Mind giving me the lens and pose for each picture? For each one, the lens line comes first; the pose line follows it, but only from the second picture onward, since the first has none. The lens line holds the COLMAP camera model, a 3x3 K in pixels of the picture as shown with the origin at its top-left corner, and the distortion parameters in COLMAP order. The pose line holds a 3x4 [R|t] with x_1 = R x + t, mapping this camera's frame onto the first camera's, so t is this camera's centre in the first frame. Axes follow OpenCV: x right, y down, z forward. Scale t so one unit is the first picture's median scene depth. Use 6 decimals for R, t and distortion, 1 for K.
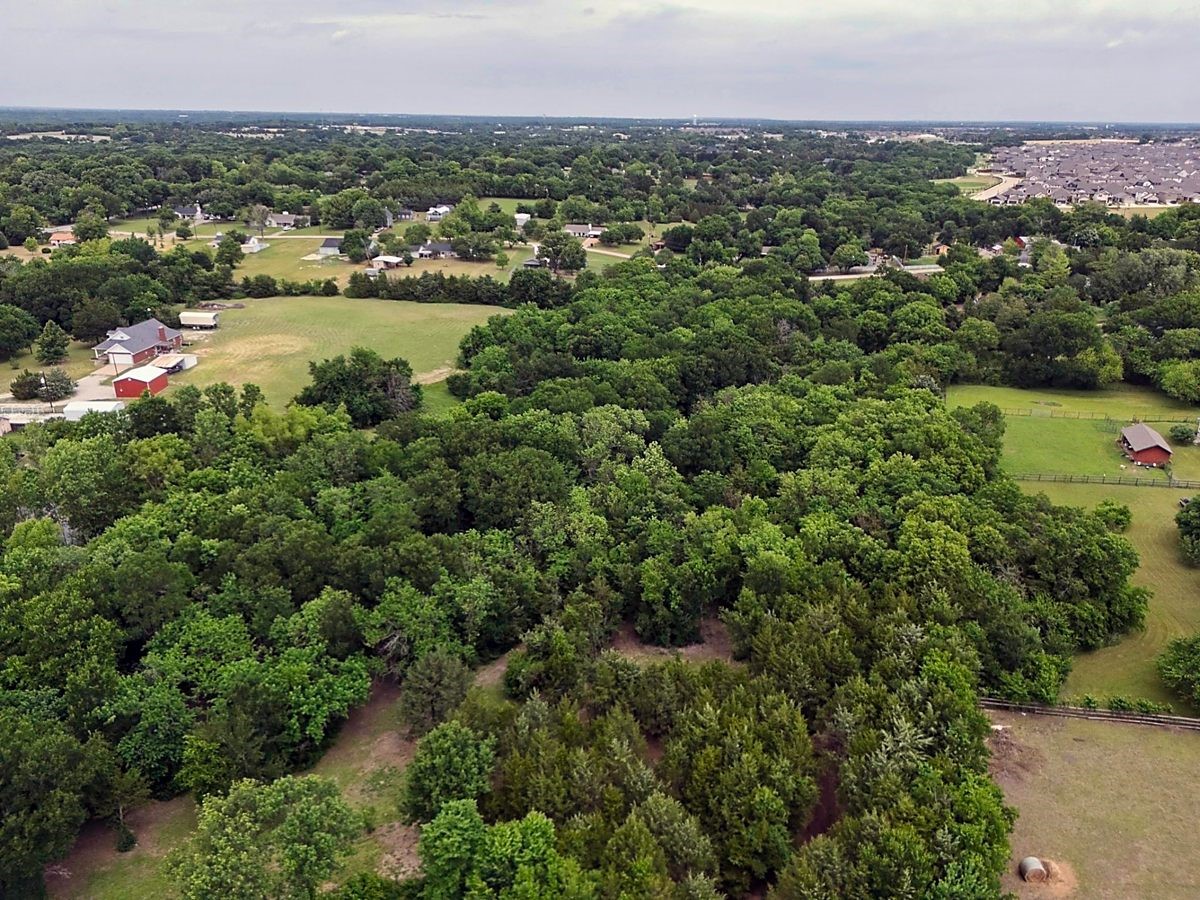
lens RADIAL K [[885.2, 0, 600.0], [0, 885.2, 450.0], [0, 0, 1]] dist [0.067296, -0.062811]
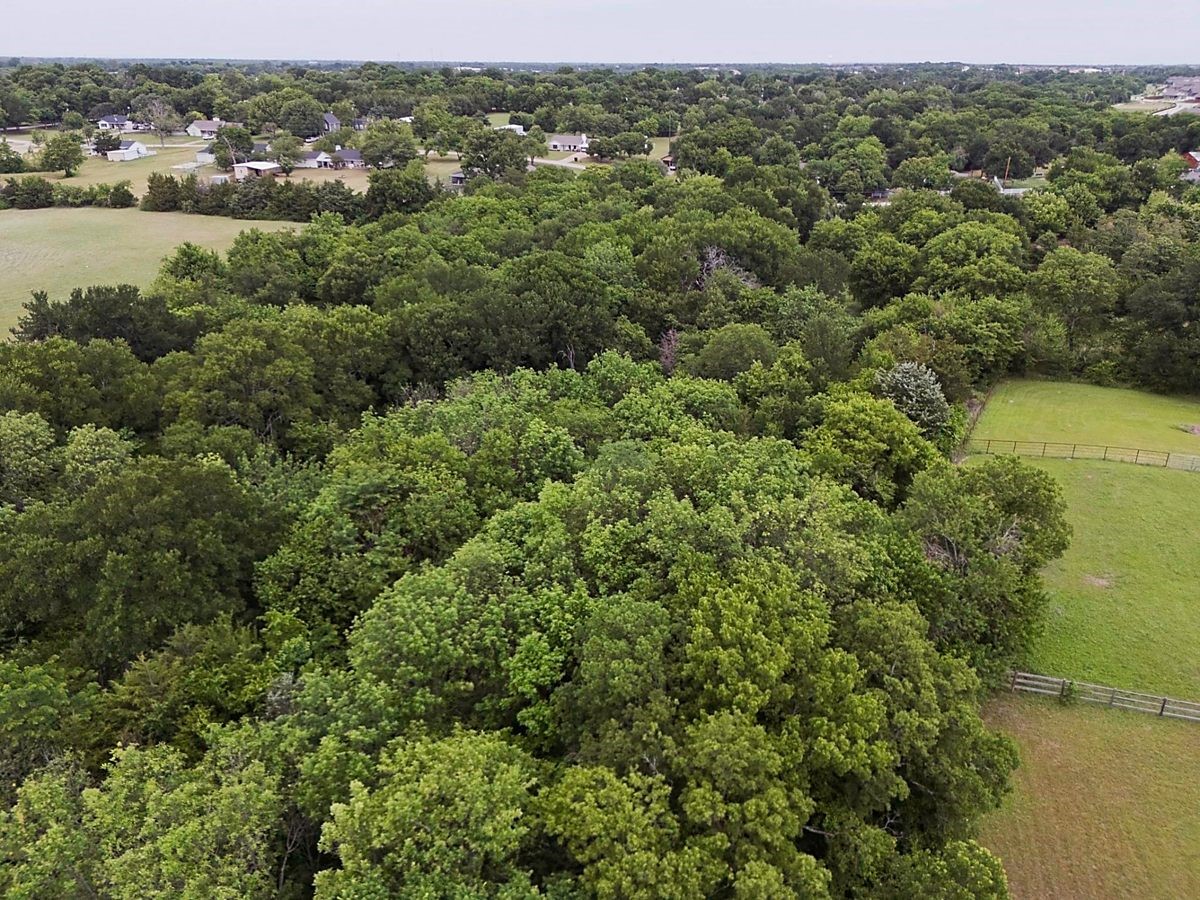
lens RADIAL K [[885.2, 0, 600.0], [0, 885.2, 450.0], [0, 0, 1]] dist [0.067296, -0.062811]
pose [[0.990051, 0.050583, -0.131303, 0.173115], [-0.044197, 0.997715, 0.051109, -0.036217], [0.133589, -0.044798, 0.990024, 0.346831]]
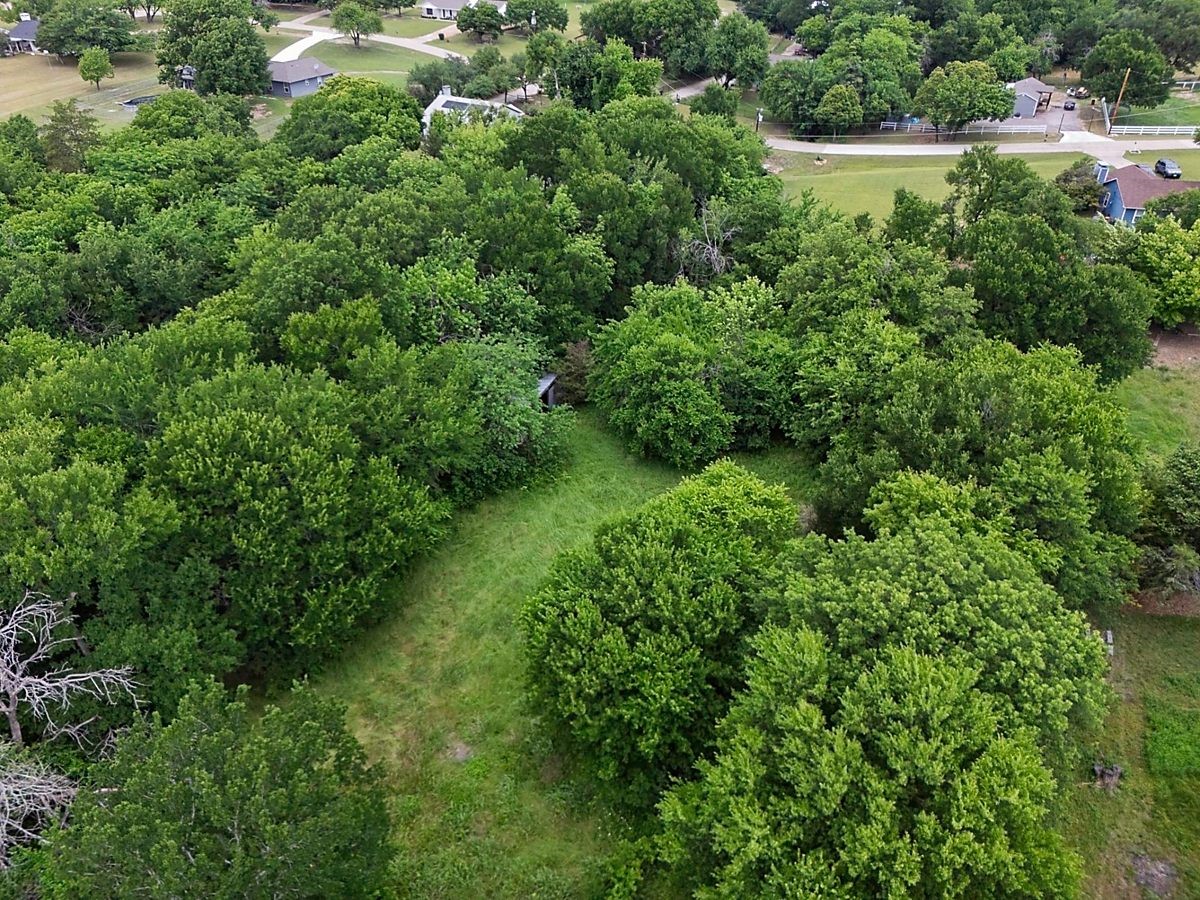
lens RADIAL K [[885.2, 0, 600.0], [0, 885.2, 450.0], [0, 0, 1]] dist [0.067296, -0.062811]
pose [[0.975728, 0.117922, -0.184525, 0.272806], [-0.077457, 0.974006, 0.212869, -0.172840], [0.204831, -0.193410, 0.959498, 0.710300]]
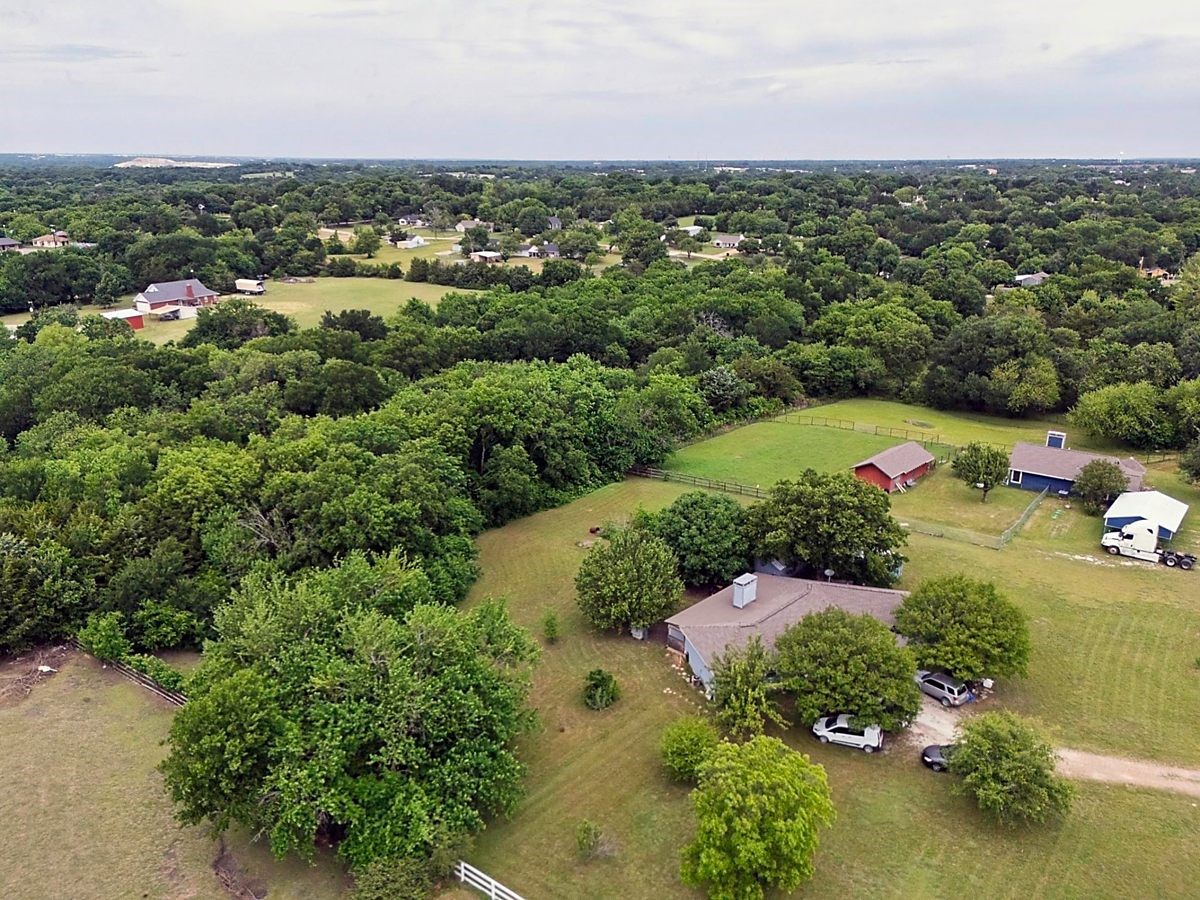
lens RADIAL K [[878.0, 0, 600.0], [0, 878.0, 450.0], [0, 0, 1]] dist [0.088110, -0.066245]
pose [[0.909602, 0.122637, -0.396970, 0.377670], [-0.140594, 0.989933, -0.016330, 0.014456], [0.390971, 0.070666, 0.917686, 0.133041]]
